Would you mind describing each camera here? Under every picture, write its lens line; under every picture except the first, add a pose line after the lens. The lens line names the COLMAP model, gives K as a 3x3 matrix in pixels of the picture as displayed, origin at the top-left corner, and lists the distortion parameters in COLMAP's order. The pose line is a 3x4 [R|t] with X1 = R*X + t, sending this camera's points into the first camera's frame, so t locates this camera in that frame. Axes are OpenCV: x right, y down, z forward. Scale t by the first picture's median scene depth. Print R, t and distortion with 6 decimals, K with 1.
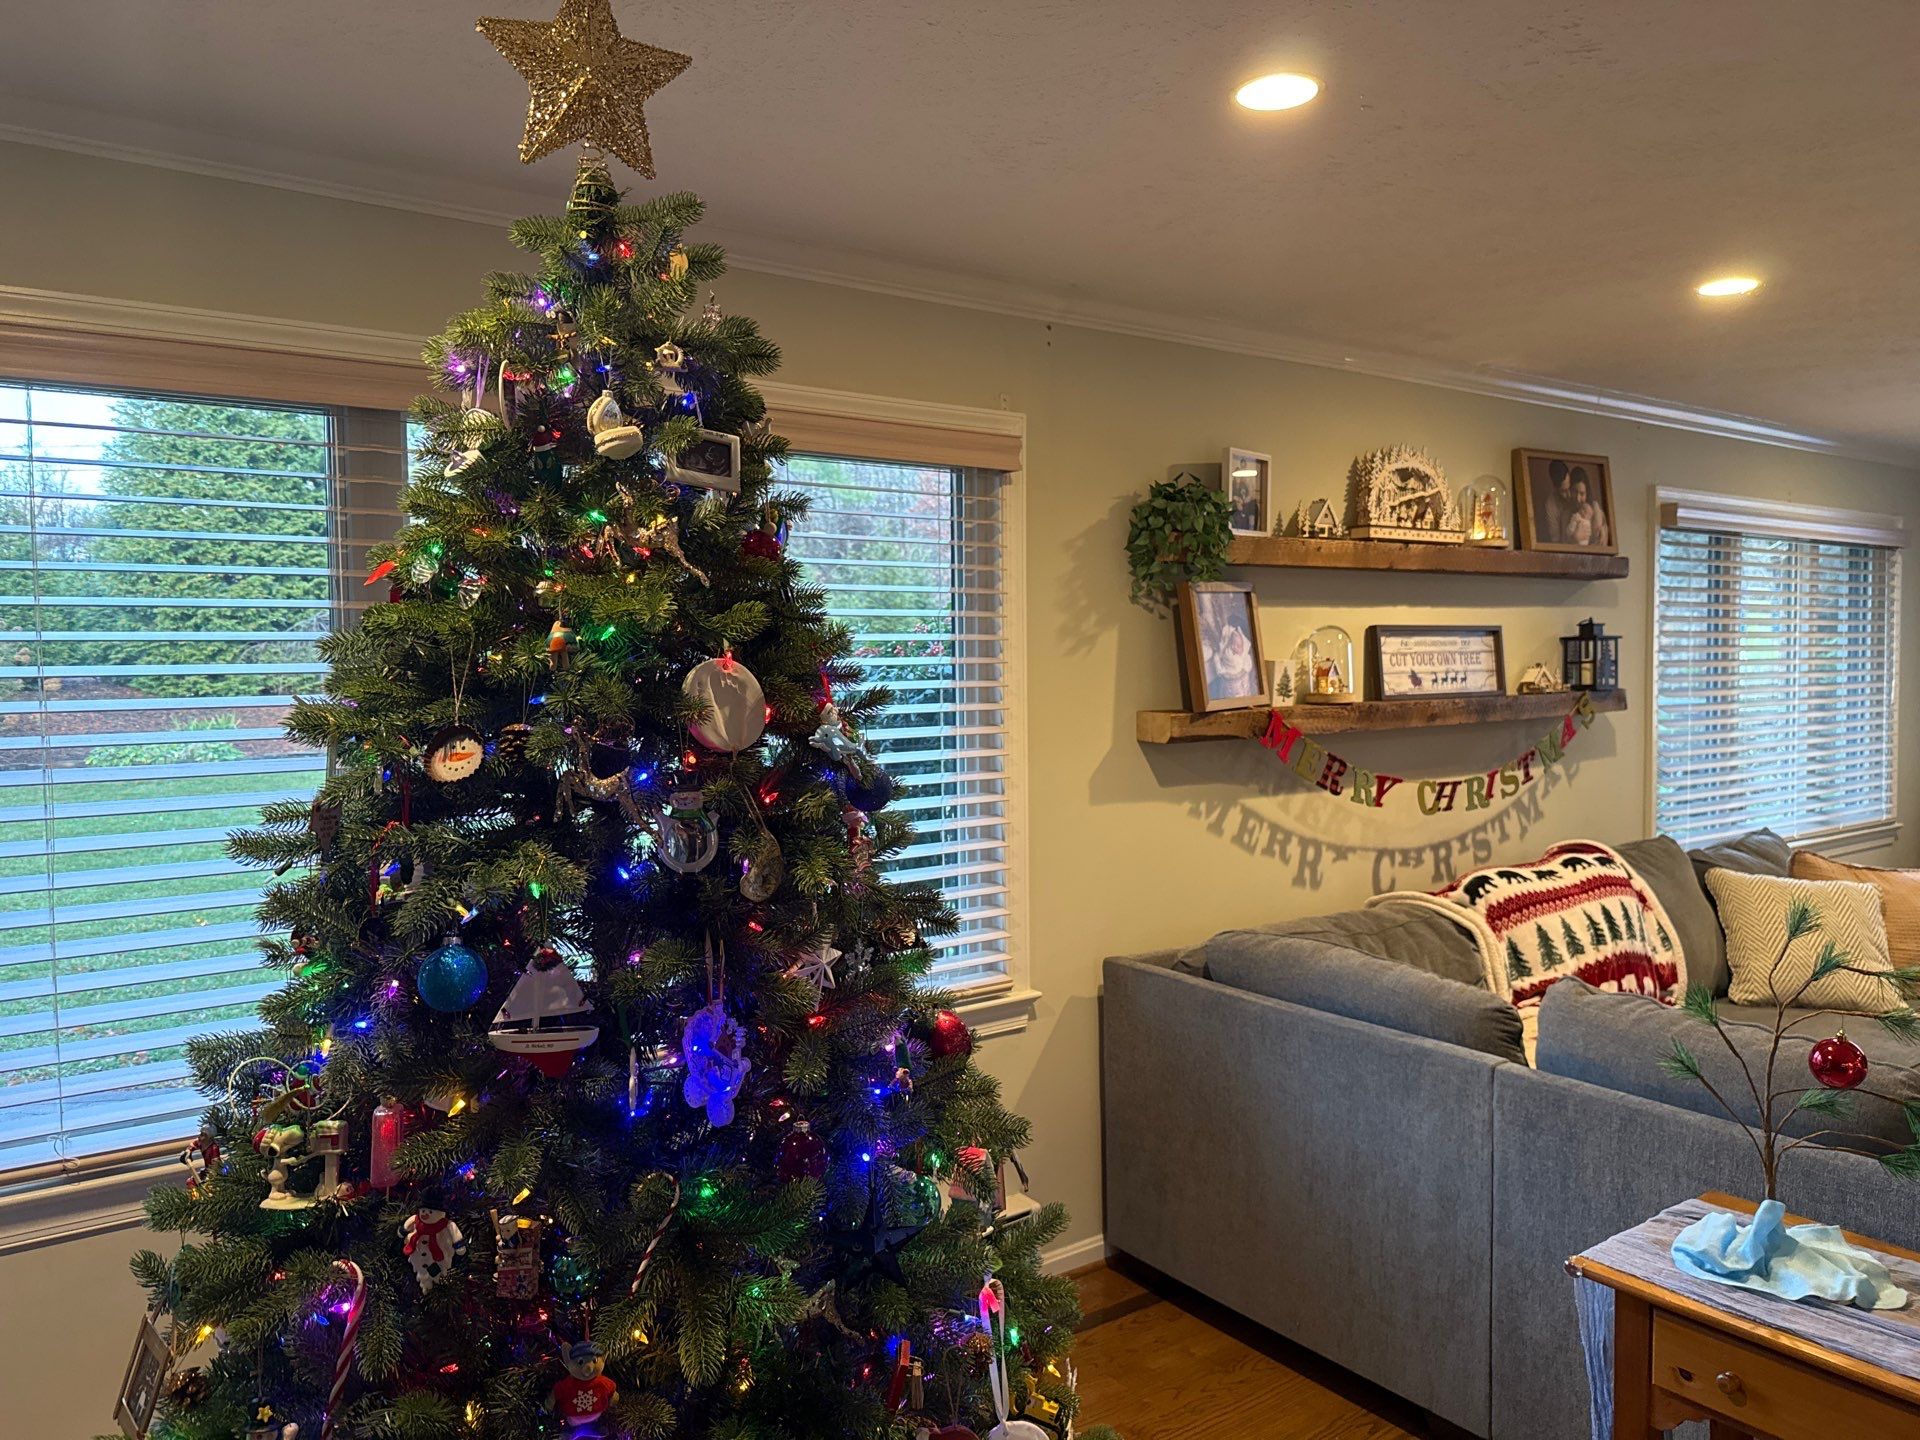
lens RADIAL K [[1364.8, 0, 960.0], [0, 1364.8, 720.0], [0, 0, 1]] dist [-0.001984, -0.004939]
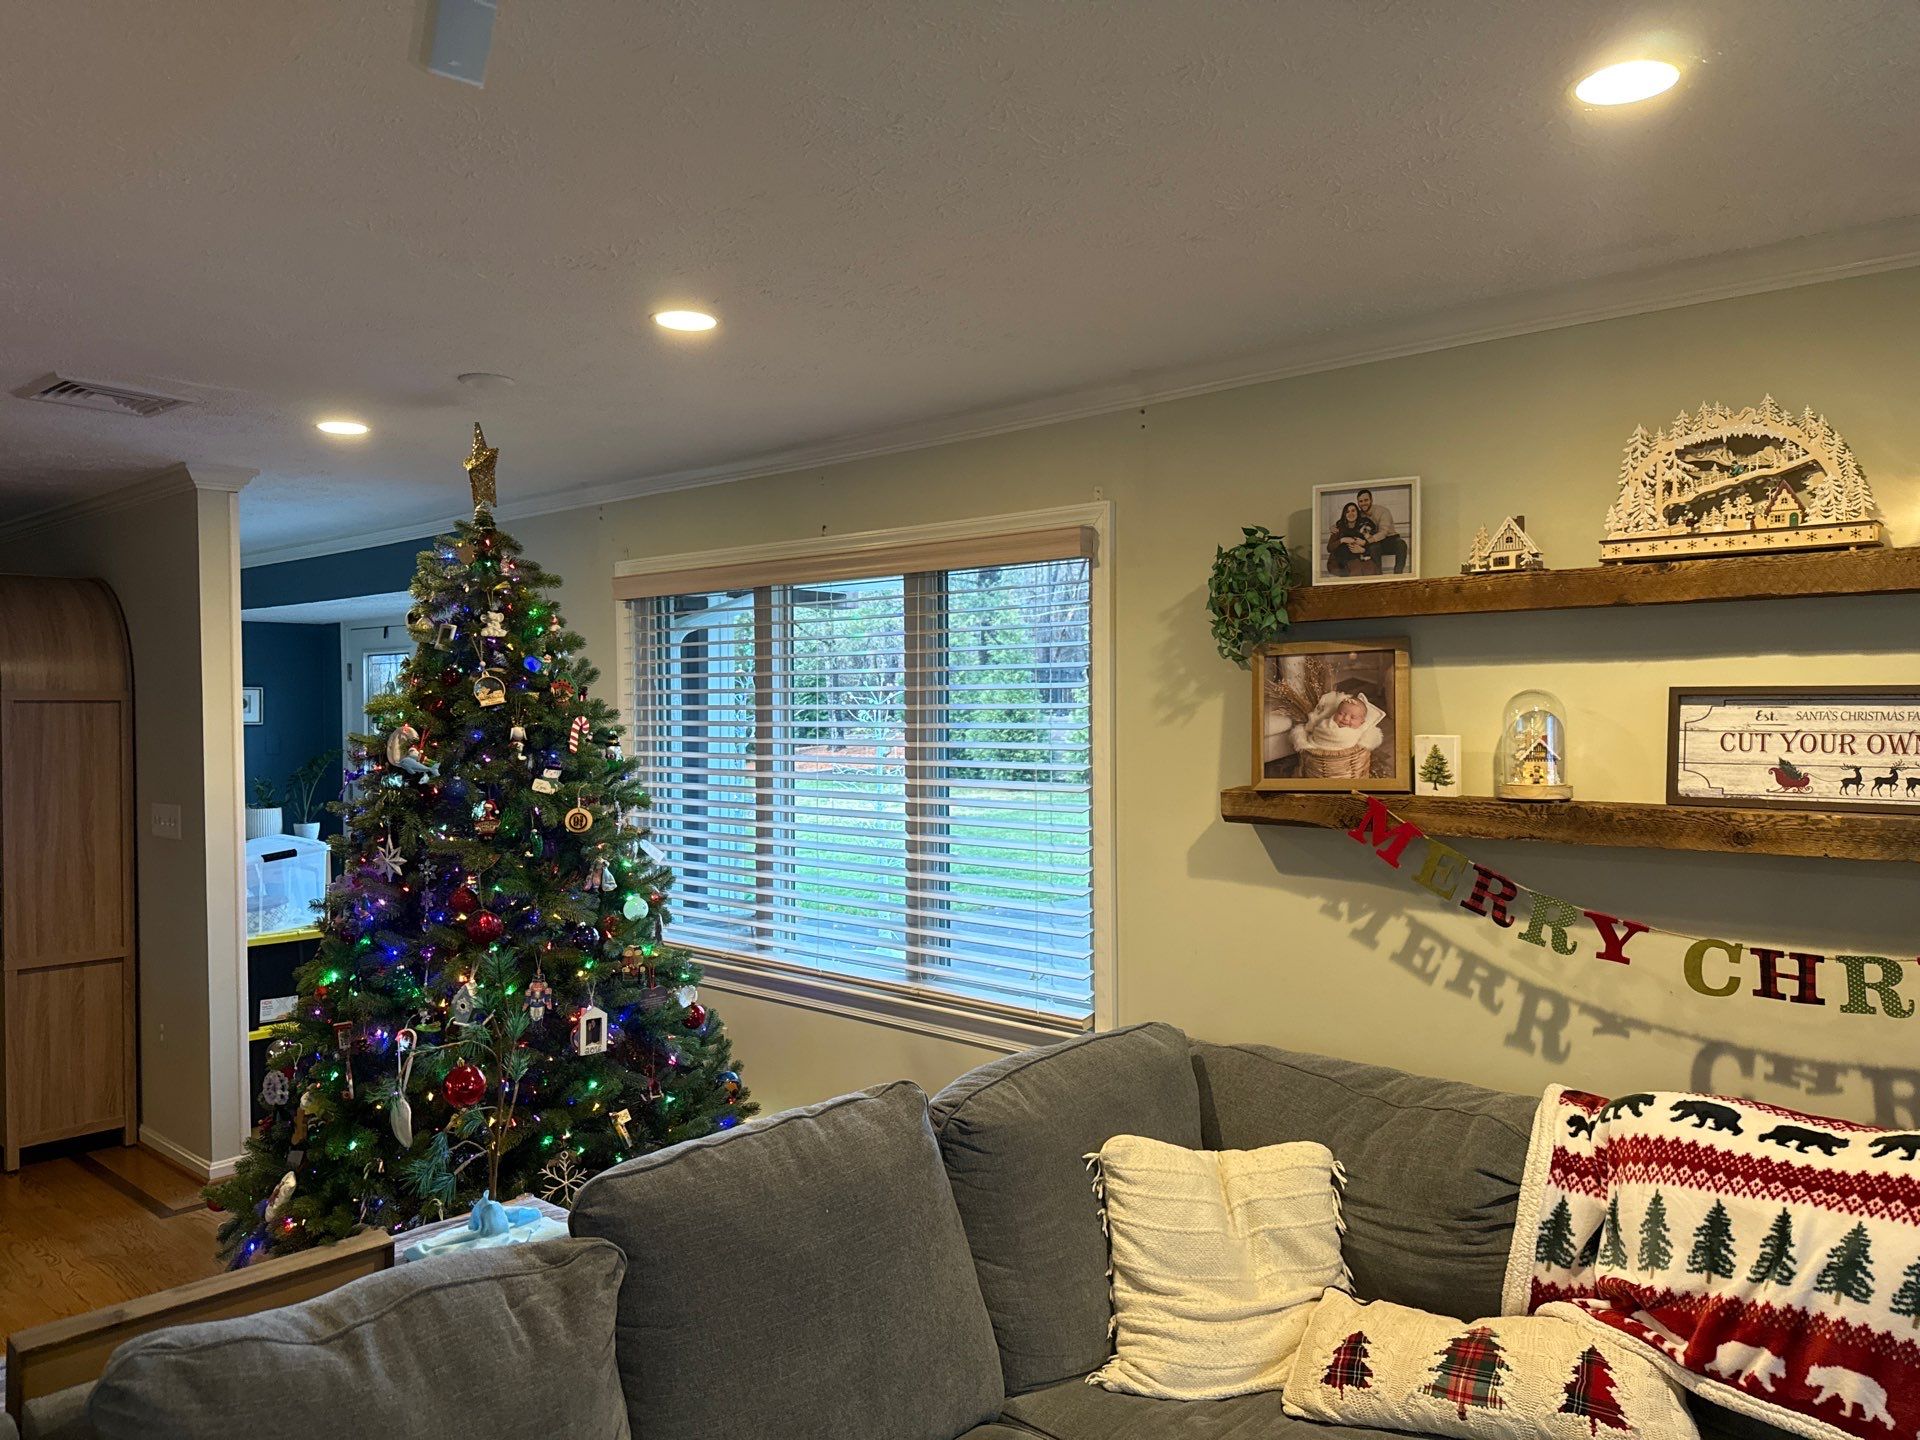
lens RADIAL K [[1339.9, 0, 960.0], [0, 1339.9, 720.0], [0, 0, 1]] dist [-0.031660, -0.085200]
pose [[0.201641, 0.015498, -0.979337, 0.904424], [-0.053070, 0.998579, 0.004876, -0.041759], [0.978021, 0.050991, 0.202177, 0.577339]]
